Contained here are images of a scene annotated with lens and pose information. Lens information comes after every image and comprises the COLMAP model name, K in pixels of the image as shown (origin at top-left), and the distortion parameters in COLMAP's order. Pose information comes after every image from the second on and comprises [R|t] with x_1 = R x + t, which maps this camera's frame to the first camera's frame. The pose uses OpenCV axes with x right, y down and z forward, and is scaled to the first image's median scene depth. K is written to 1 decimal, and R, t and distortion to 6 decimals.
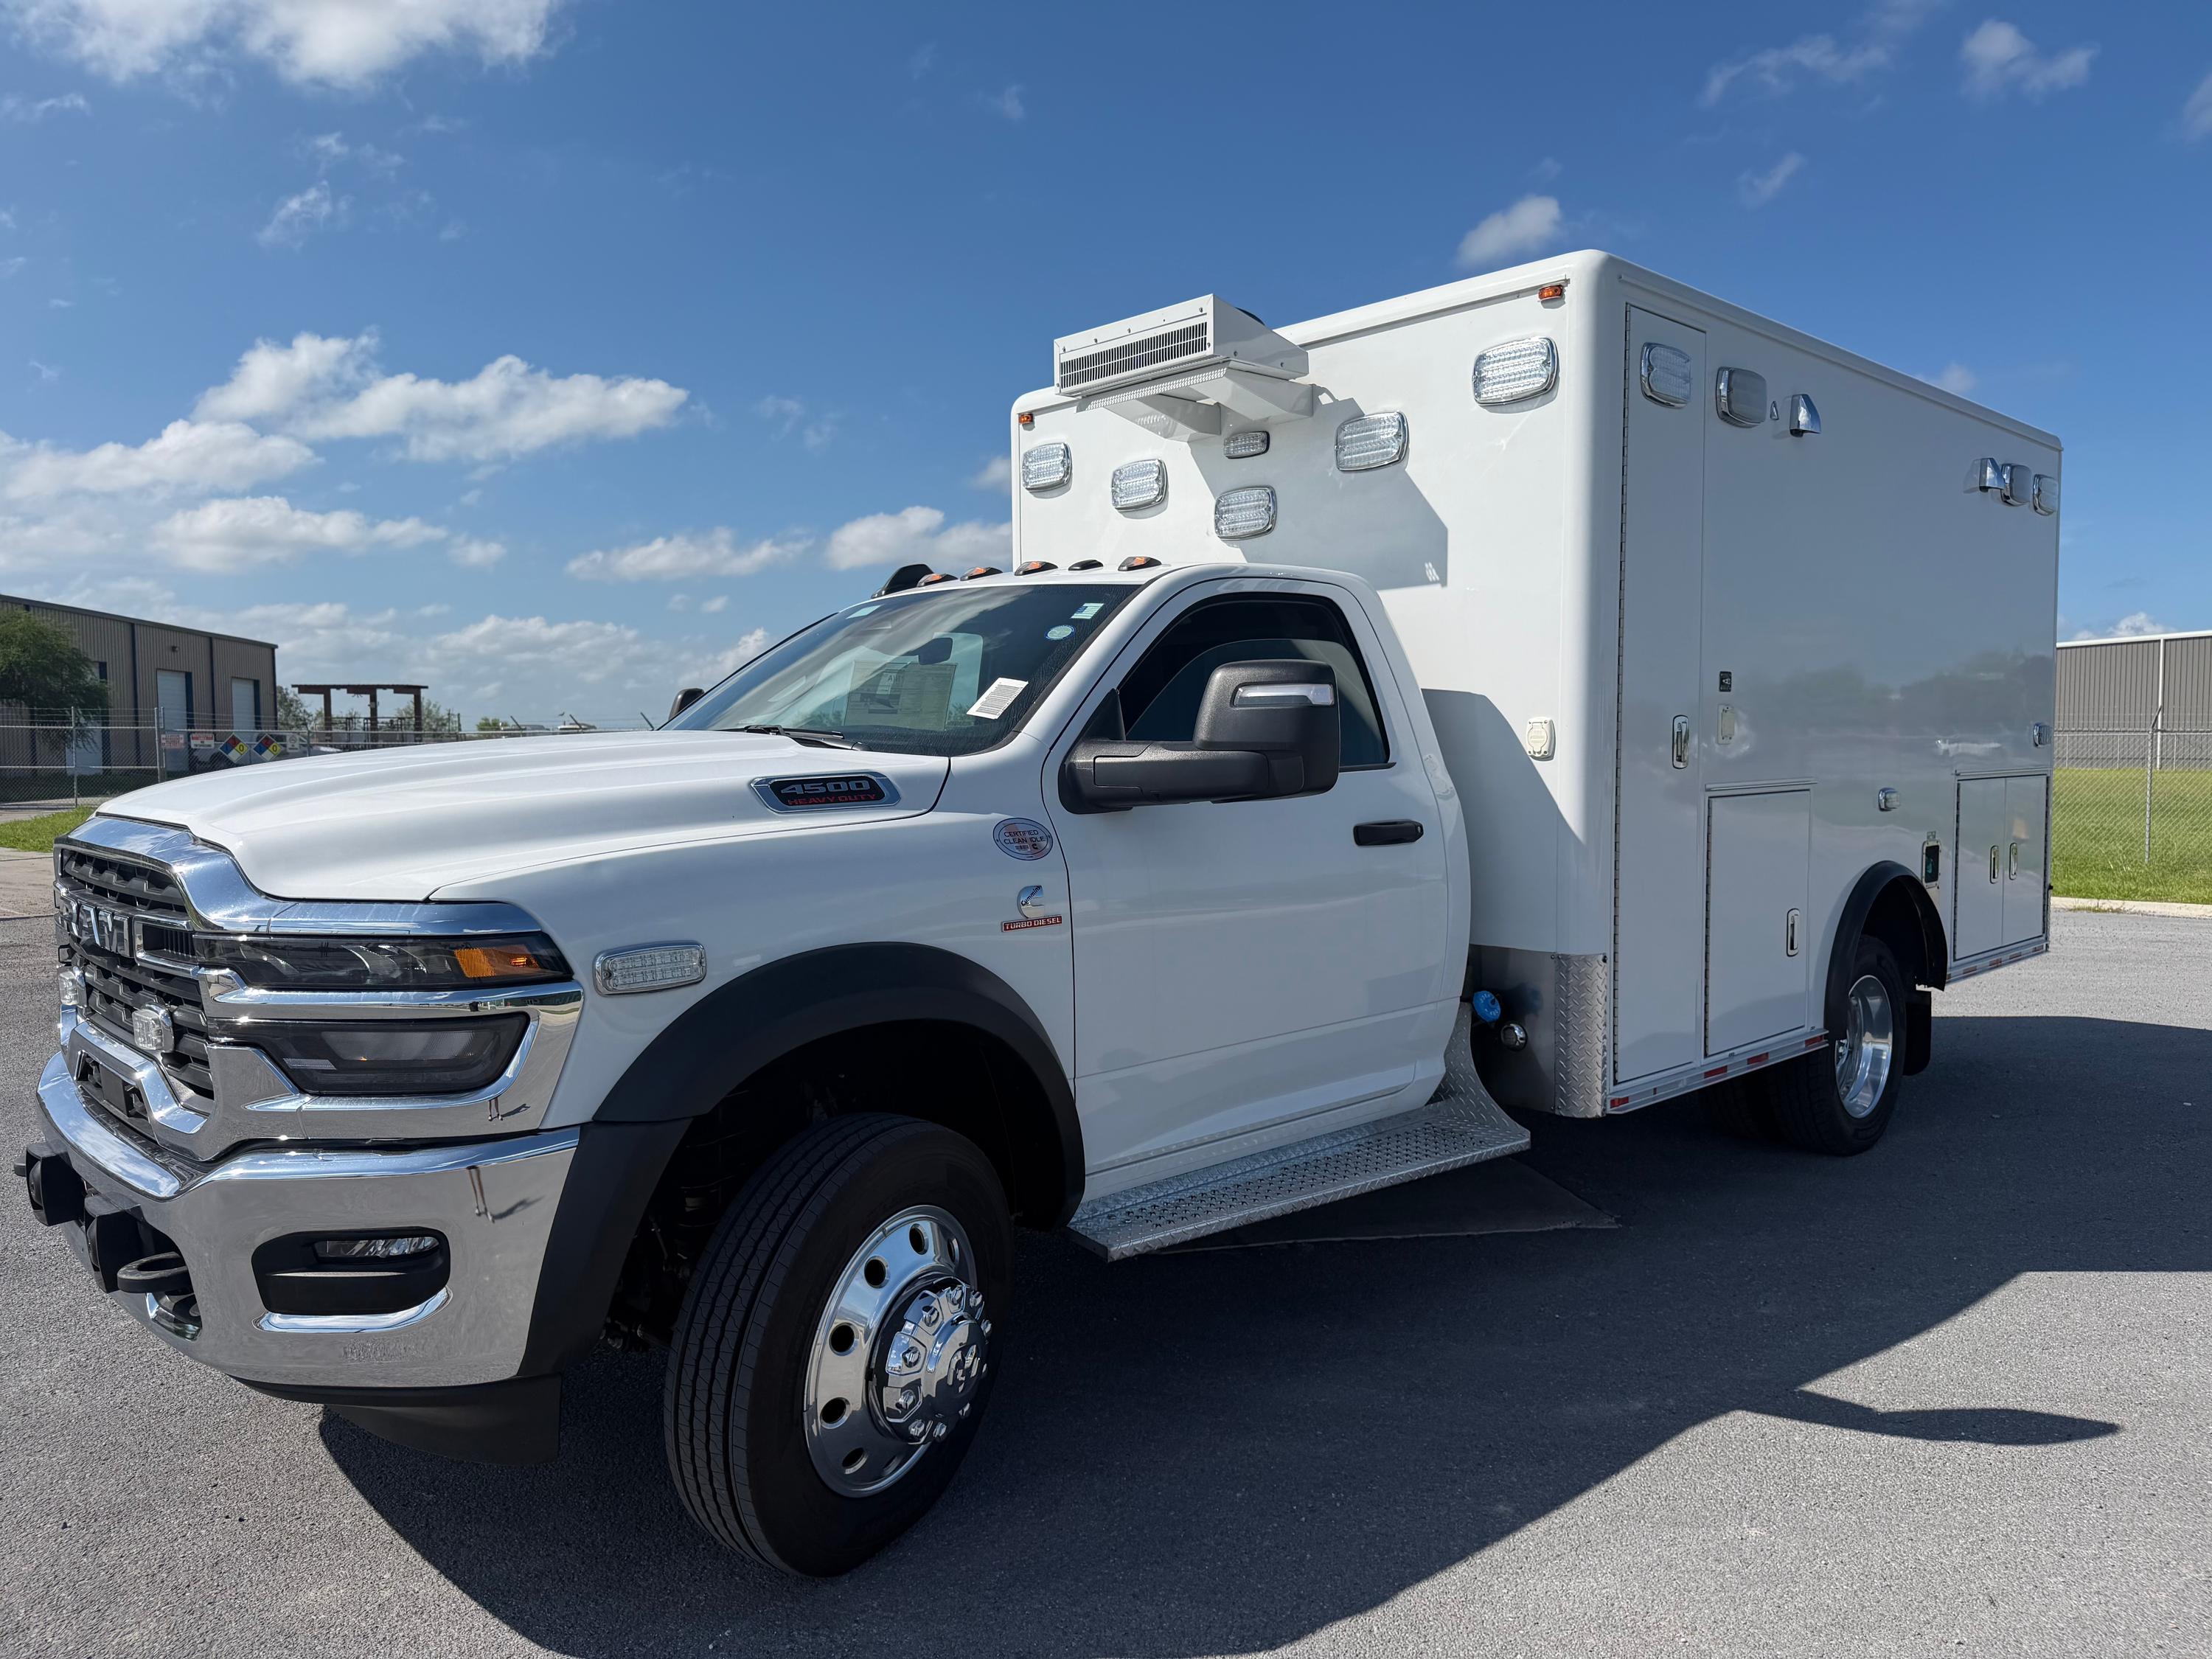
lens RADIAL K [[1570.8, 0, 1099.4], [0, 1570.8, 839.2], [0, 0, 1]] dist [0.042957, -0.059306]
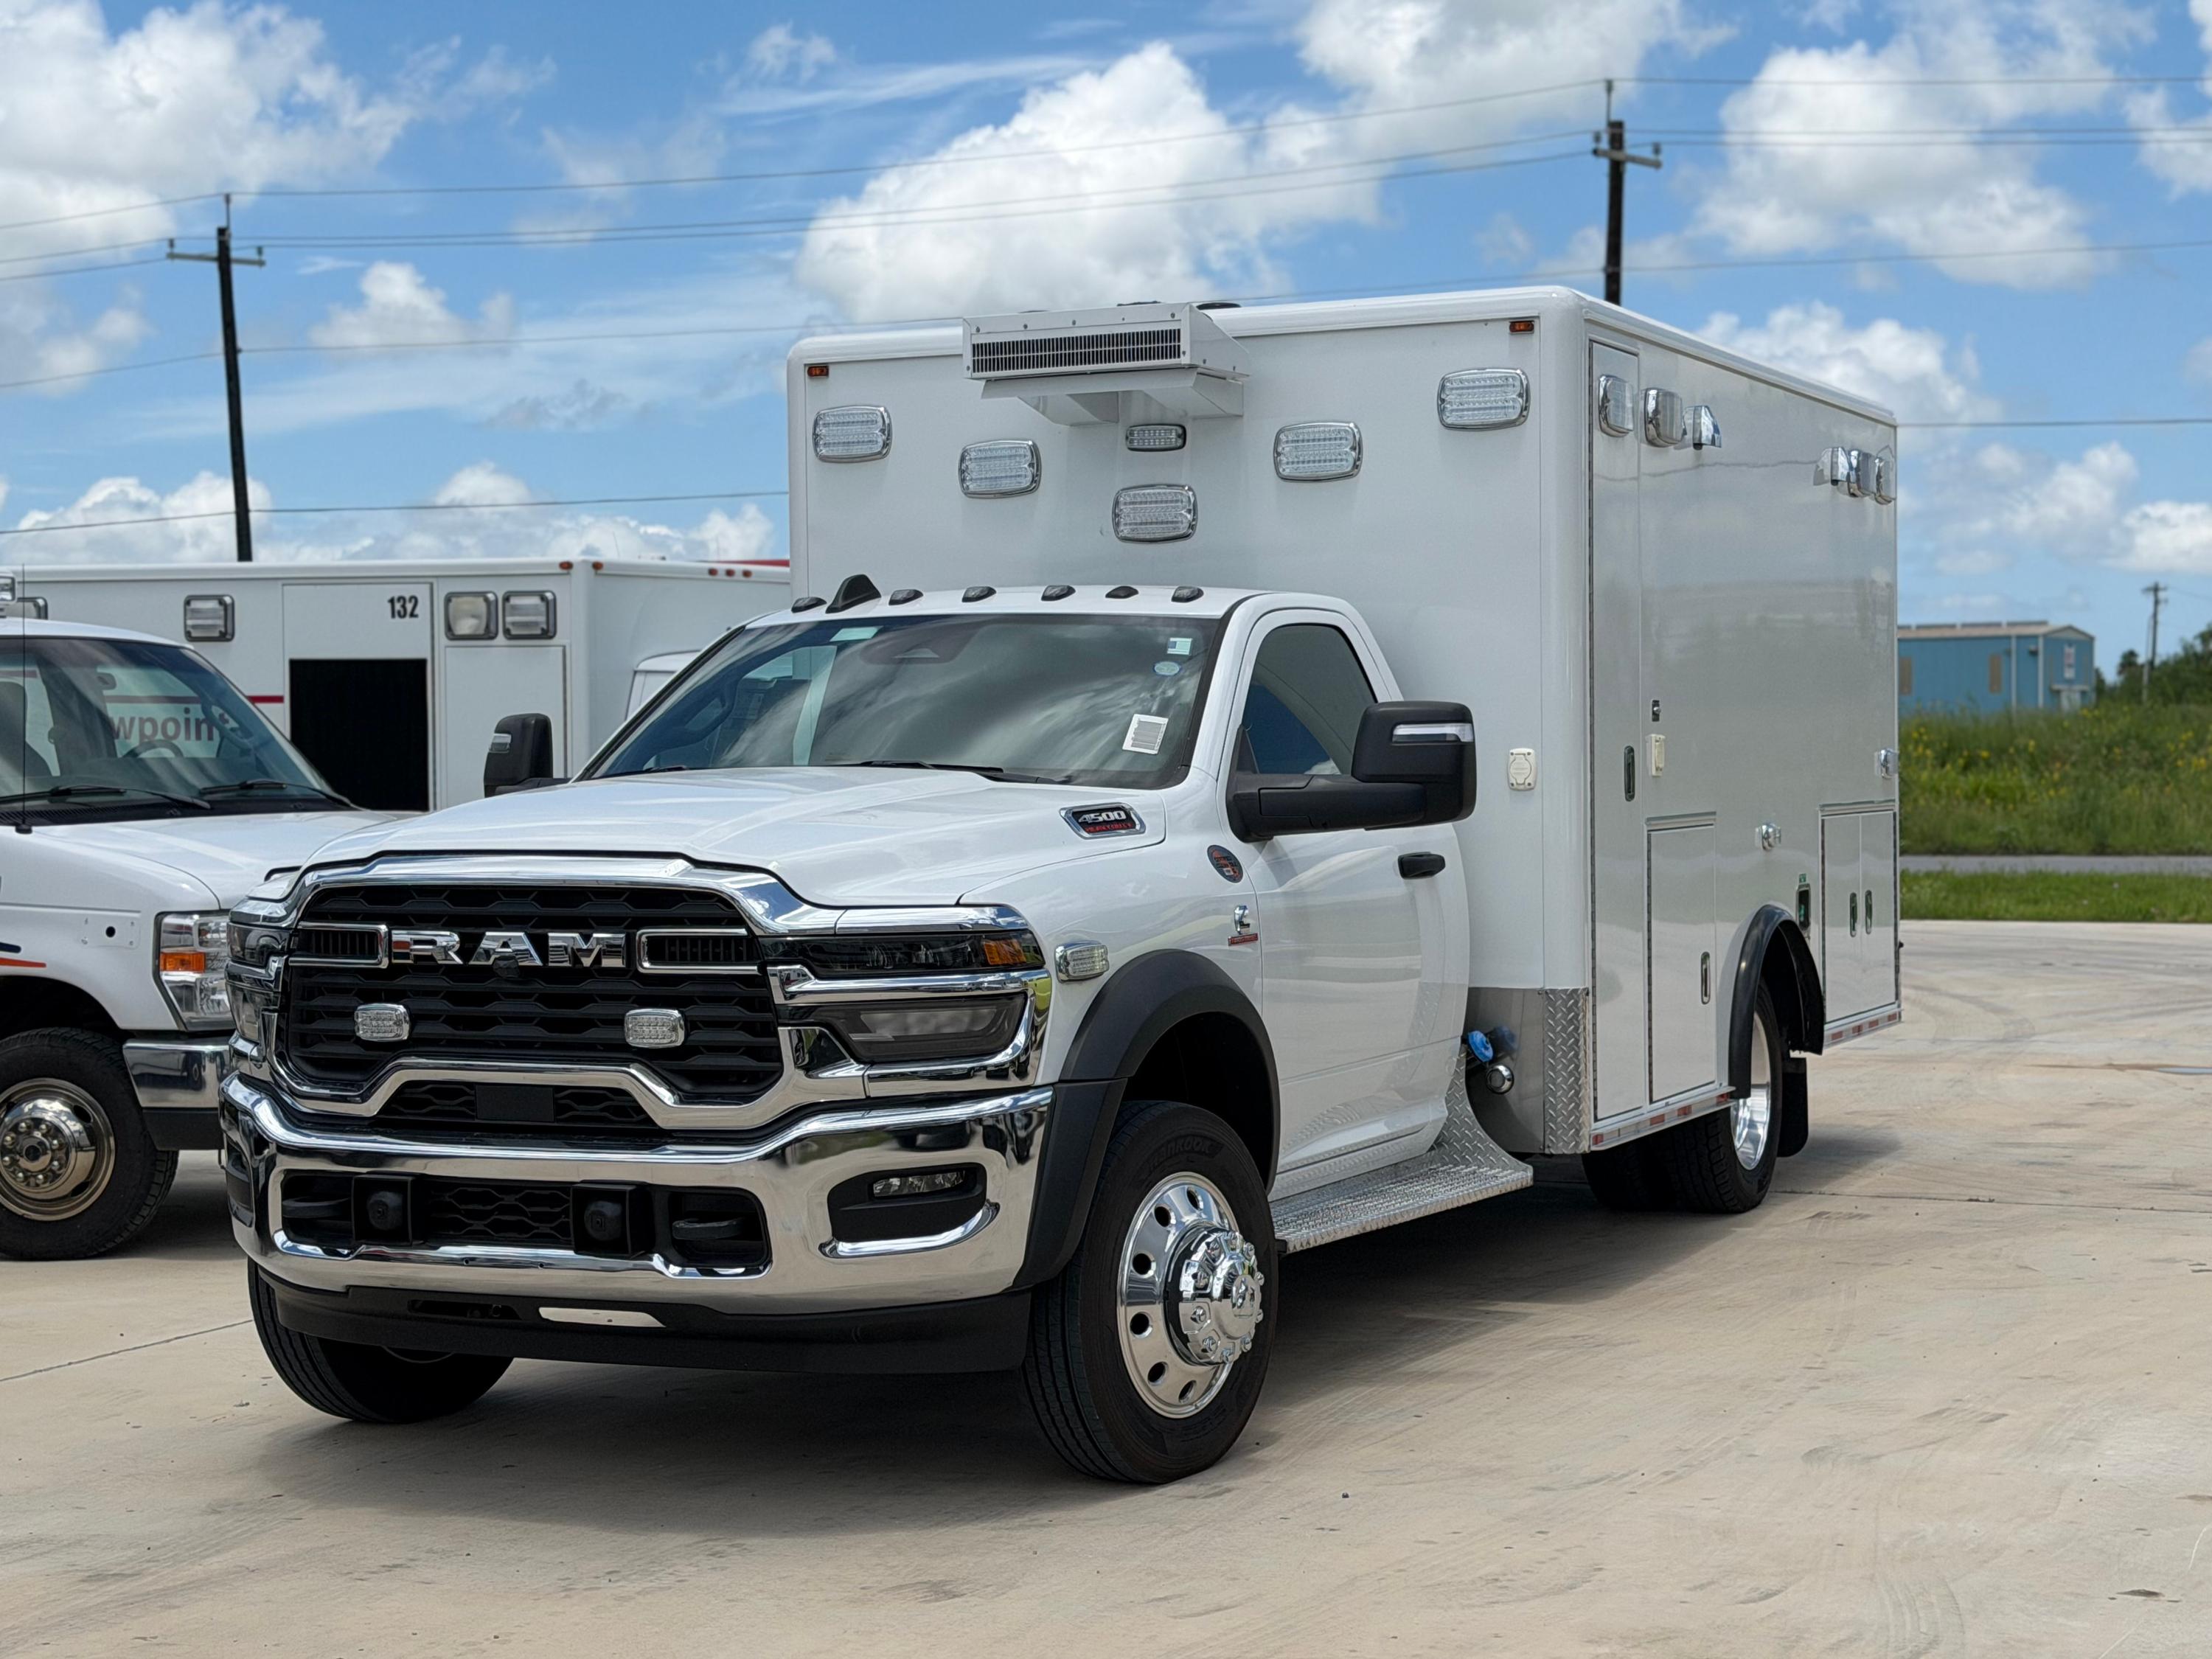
lens RADIAL K [[3638.0, 0, 1122.5], [0, 3638.0, 813.2], [0, 0, 1]] dist [0.072653, 0.000000]
pose [[0.925672, -0.008227, 0.378237, -0.812316], [0.026973, 0.998654, -0.044291, 0.057087], [-0.377364, 0.051201, 0.924649, -1.008602]]
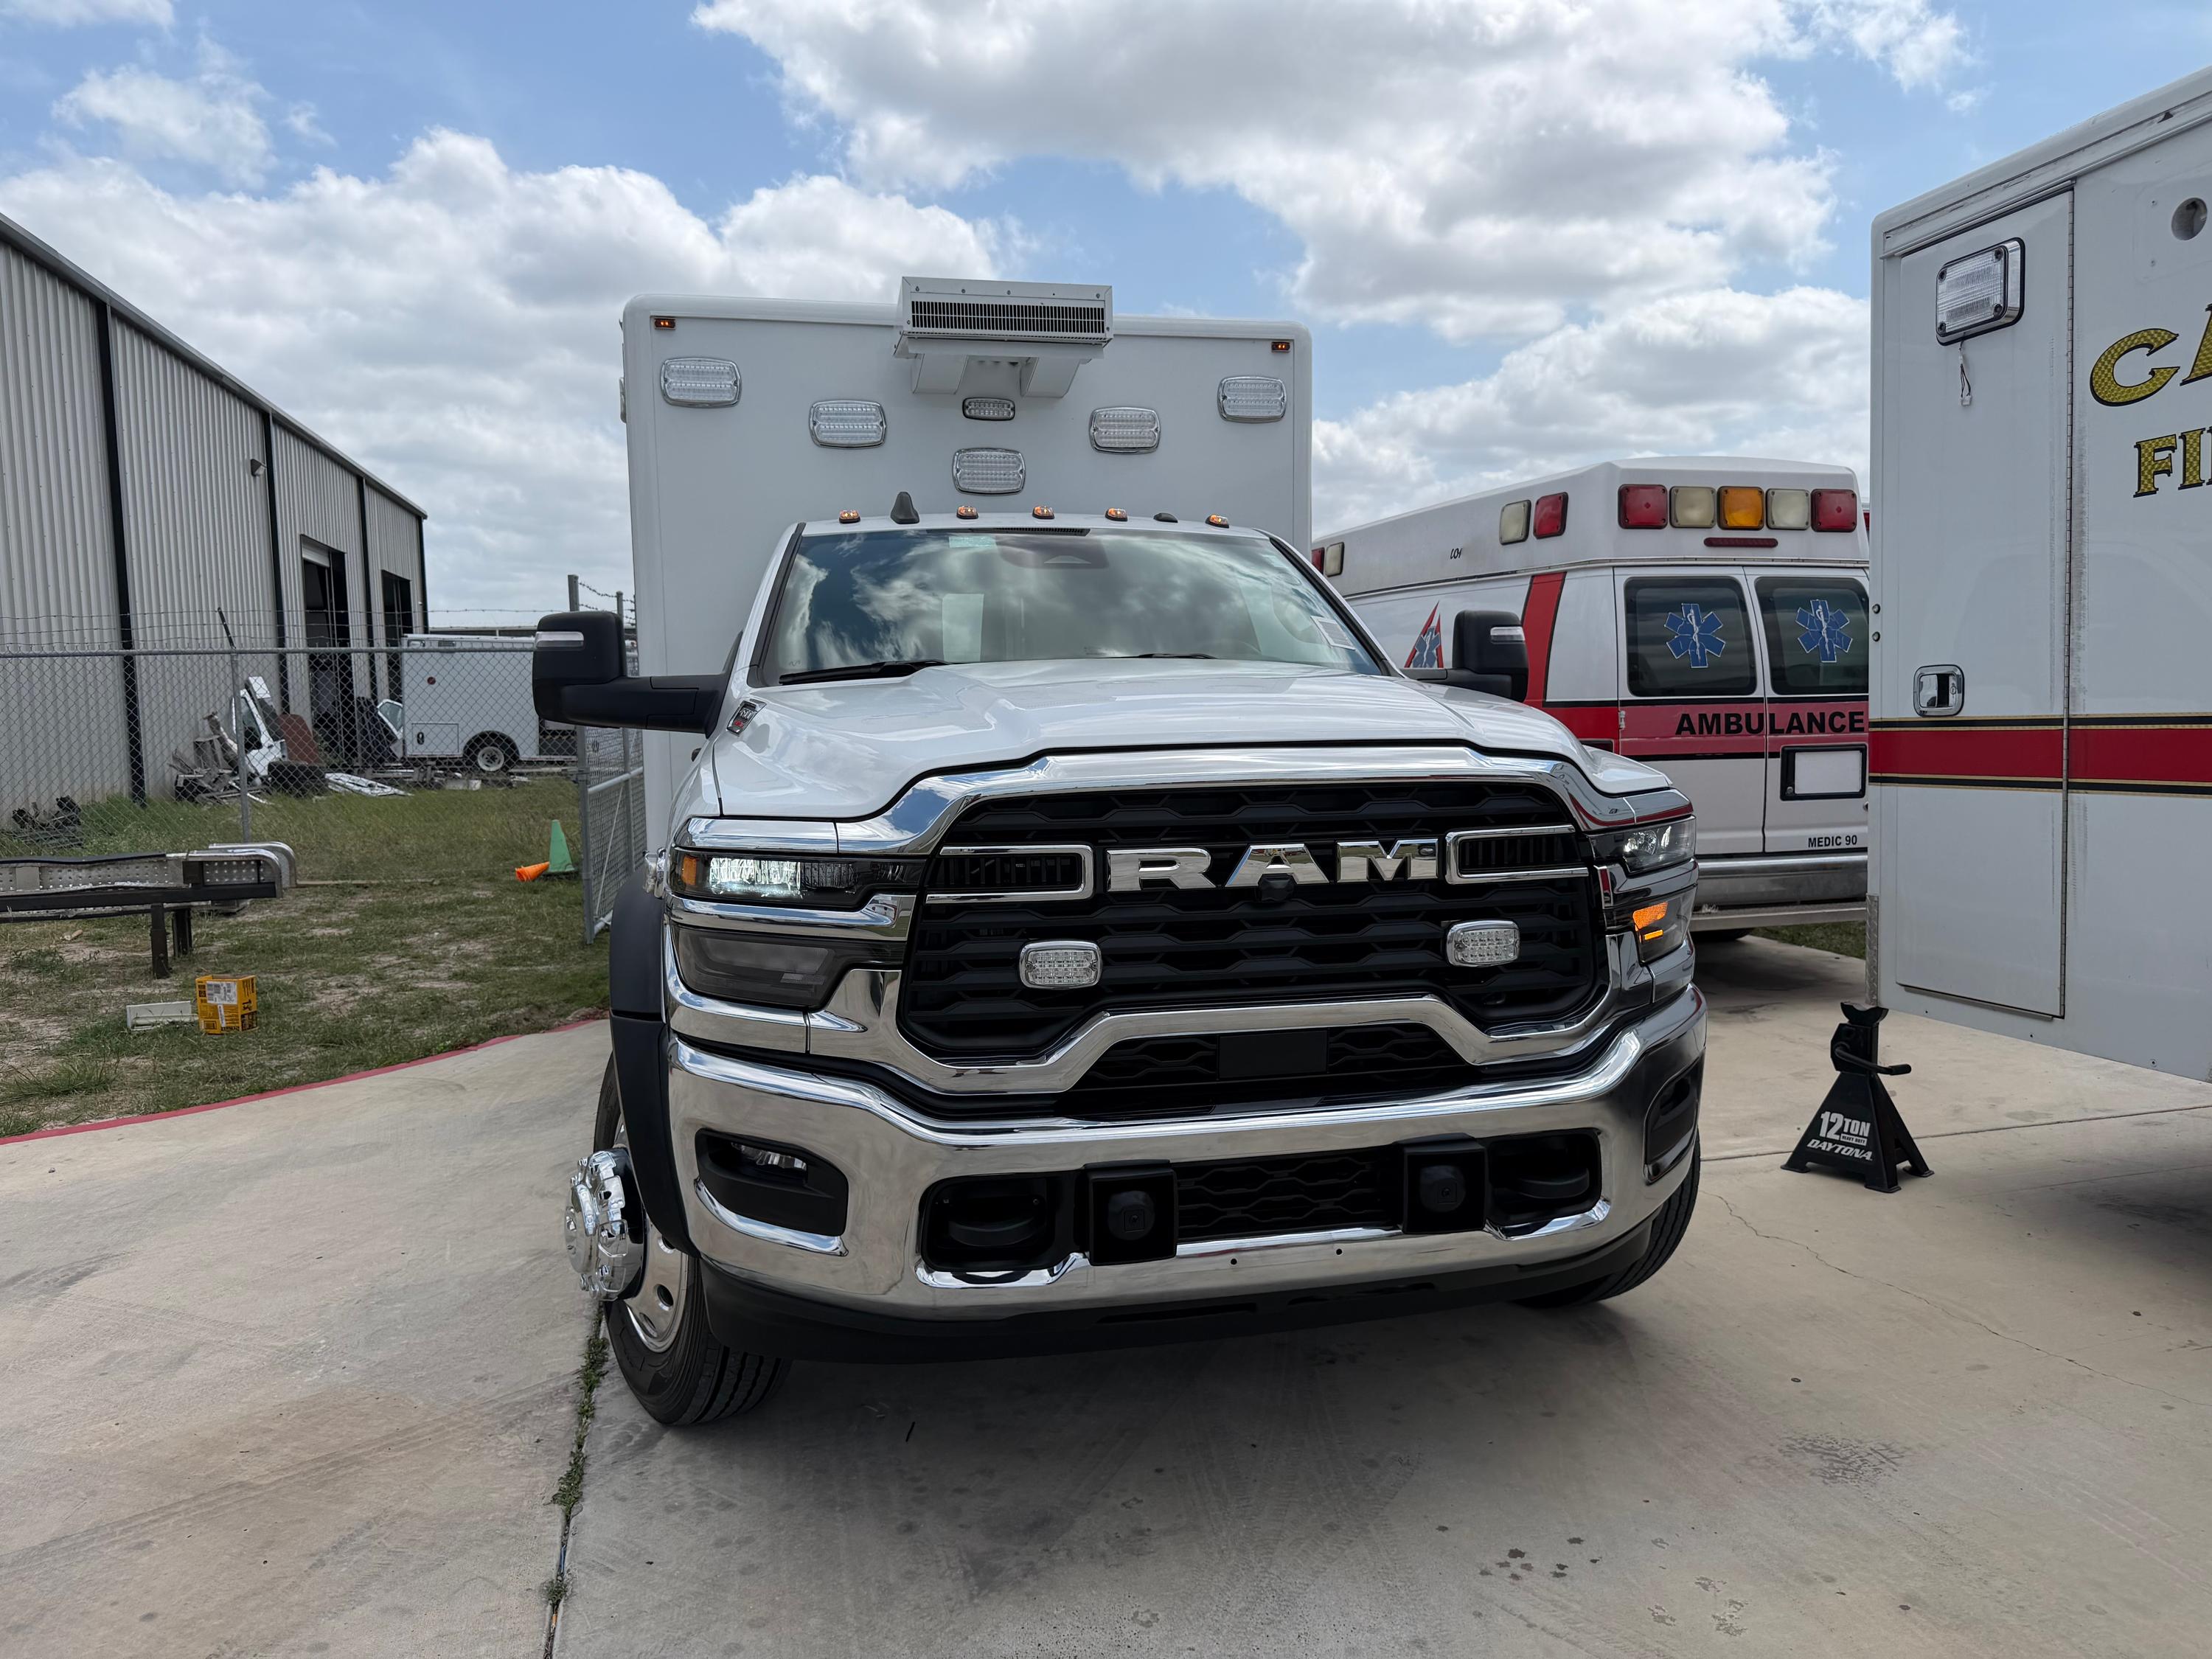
lens RADIAL K [[1604.2, 0, 1095.6], [0, 1604.2, 814.8], [0, 0, 1]] dist [0.054149, -0.049179]
pose [[0.510987, -0.068500, 0.856855, -0.983937], [0.067172, 0.996954, 0.039642, -0.010648], [-0.856960, 0.037300, 0.514031, 0.436931]]
